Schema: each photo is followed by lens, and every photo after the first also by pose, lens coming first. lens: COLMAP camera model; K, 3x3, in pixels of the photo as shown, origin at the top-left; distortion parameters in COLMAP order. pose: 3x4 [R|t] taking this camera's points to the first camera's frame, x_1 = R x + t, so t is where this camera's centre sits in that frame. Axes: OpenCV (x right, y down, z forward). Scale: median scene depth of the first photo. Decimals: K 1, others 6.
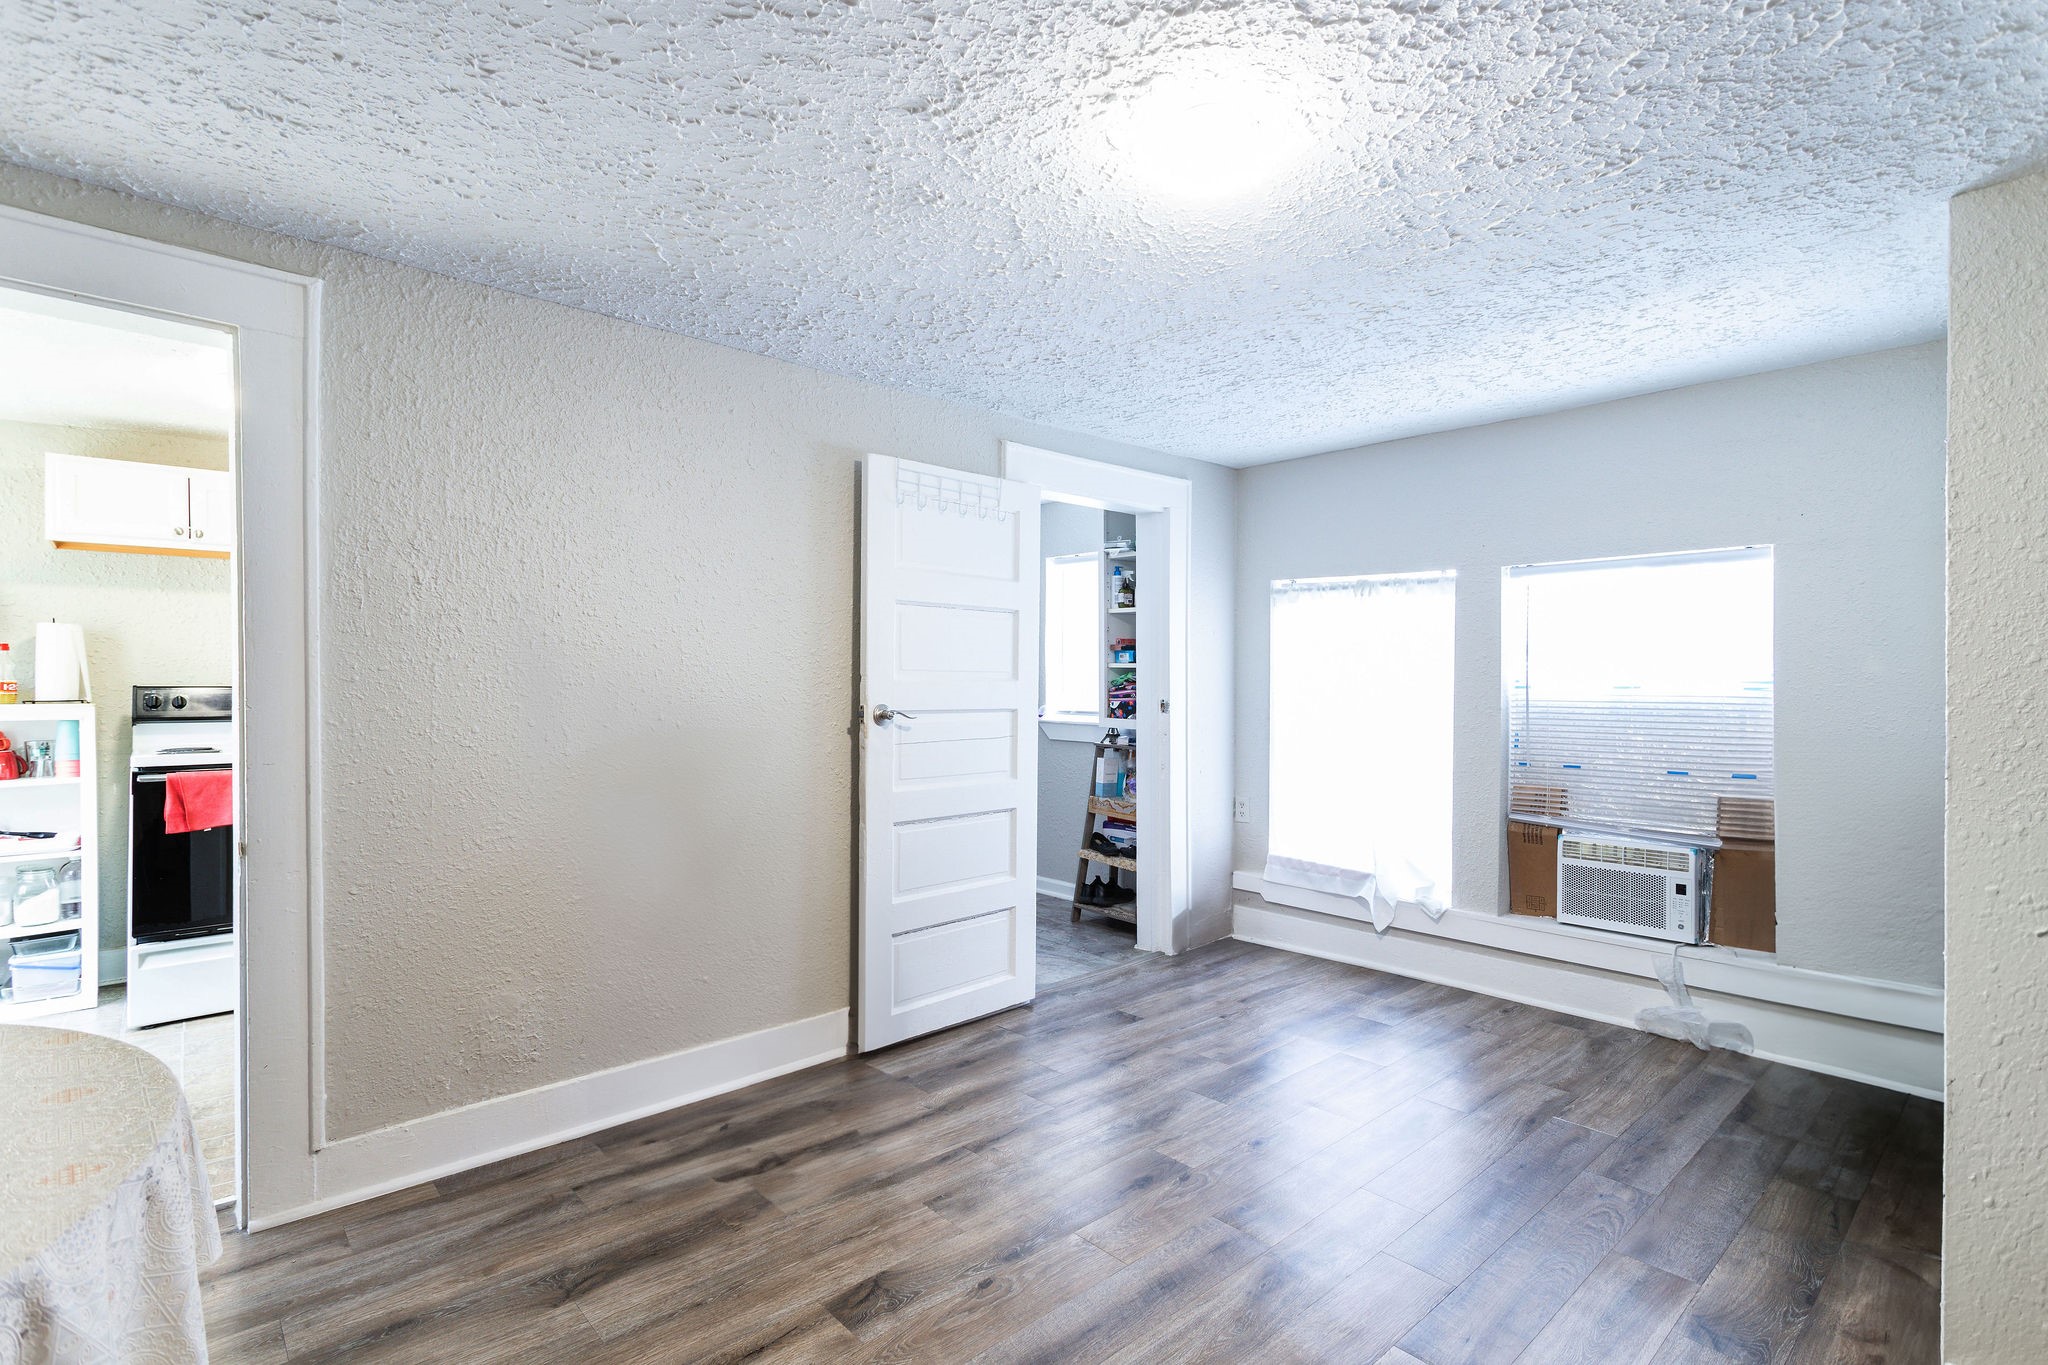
lens RADIAL K [[975.6, 0, 1016.5], [0, 975.6, 685.1], [0, 0, 1]] dist [0.000280, 0.000352]
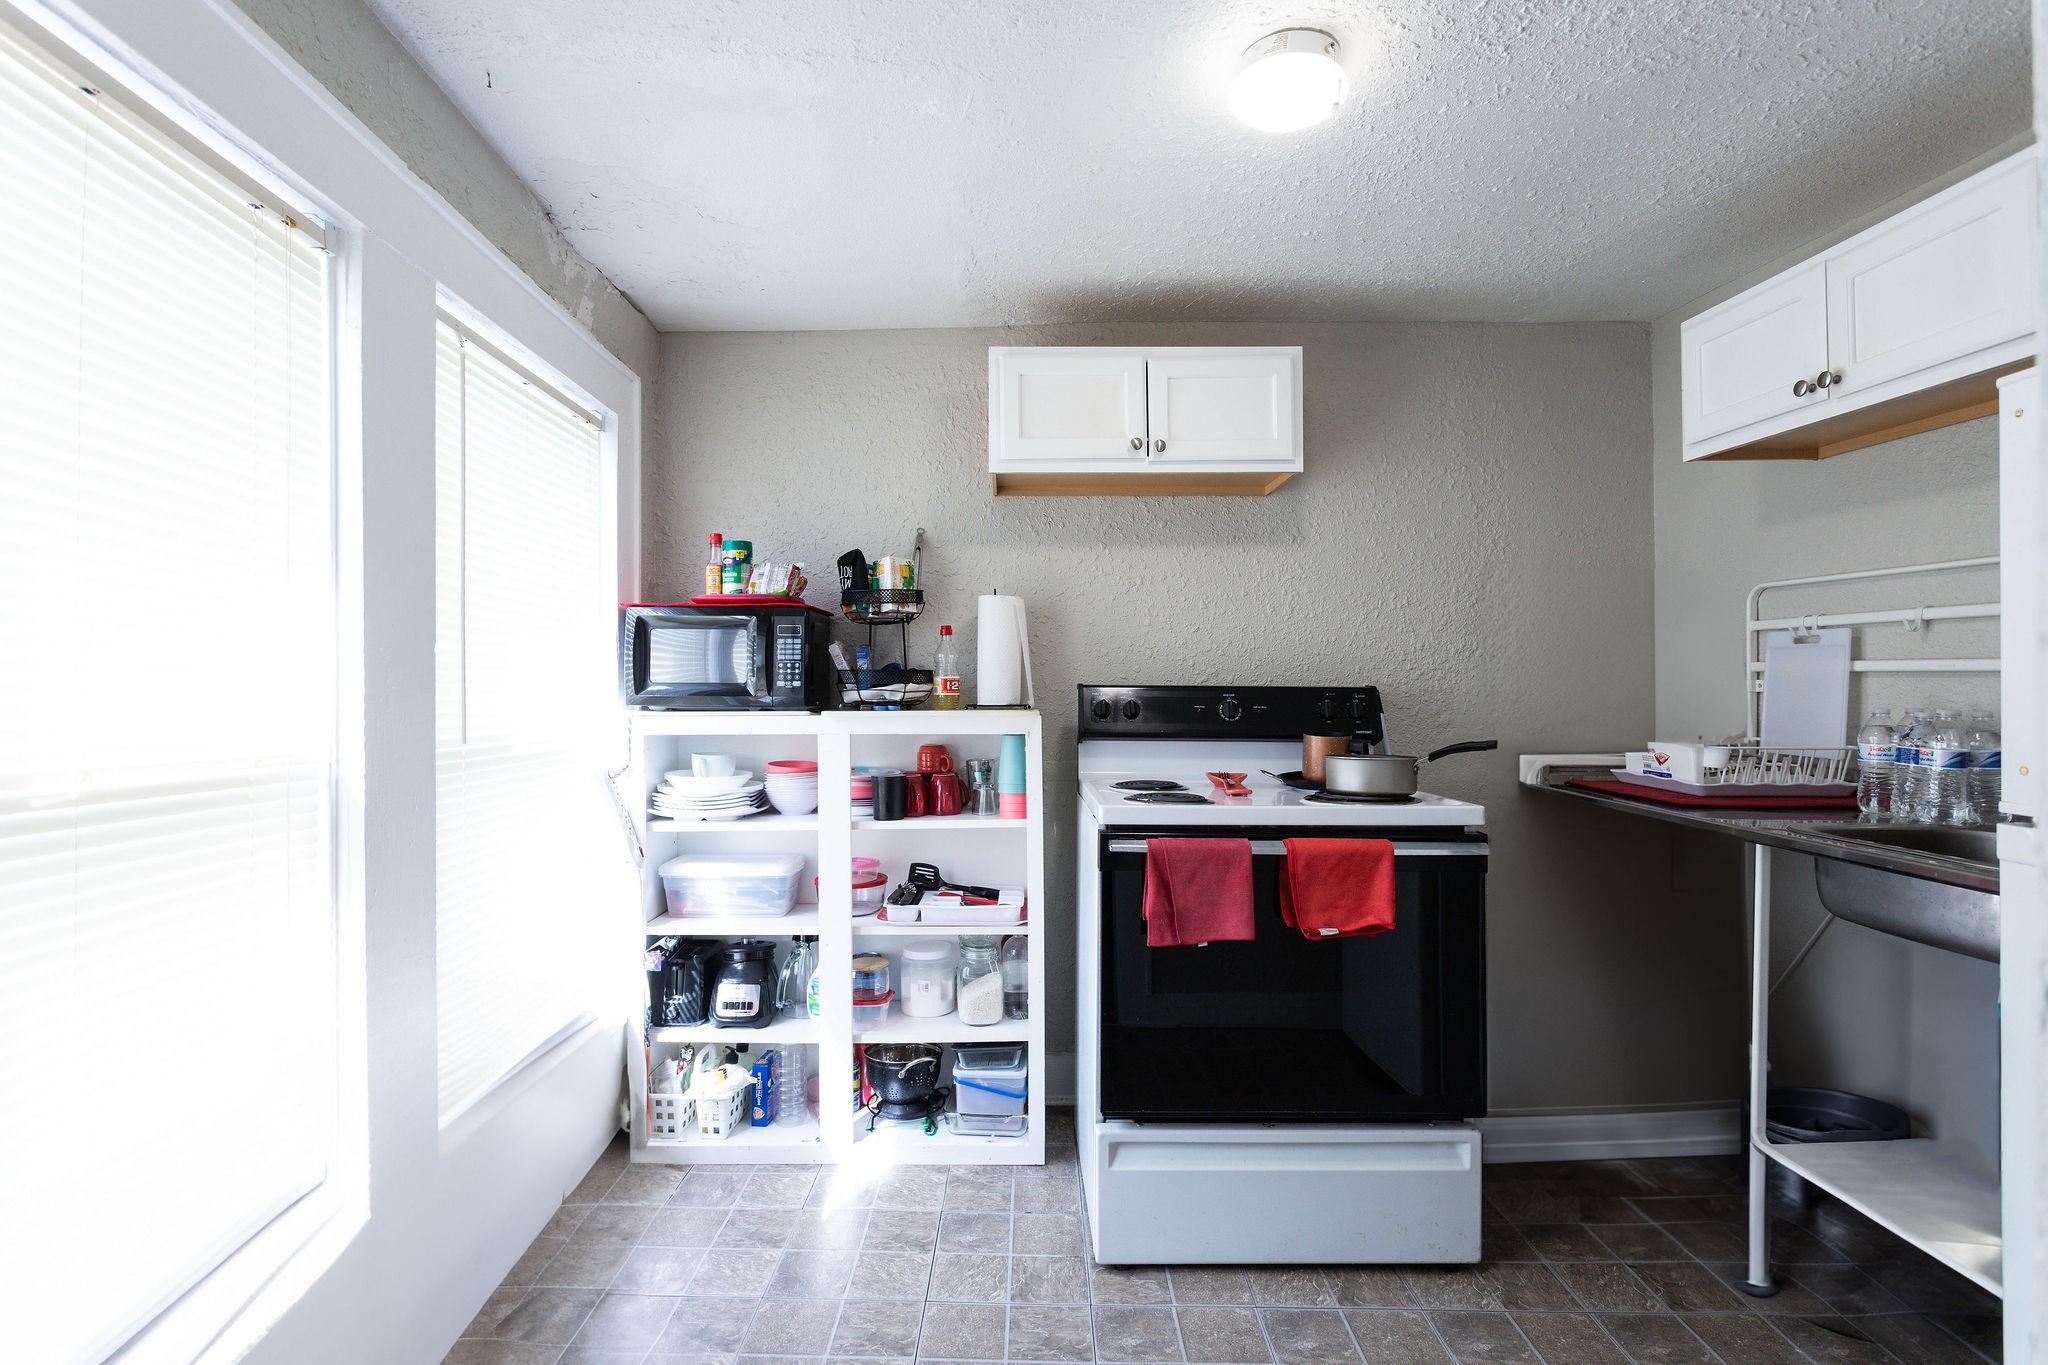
lens RADIAL K [[975.6, 0, 1021.5], [0, 975.6, 675.8], [0, 0, 1]] dist [0.000280, 0.000352]
pose [[0.750541, -0.001720, -0.660822, -0.508251], [0.001708, 0.999998, -0.000663, -0.004817], [0.660822, -0.000631, 0.750542, 0.484669]]
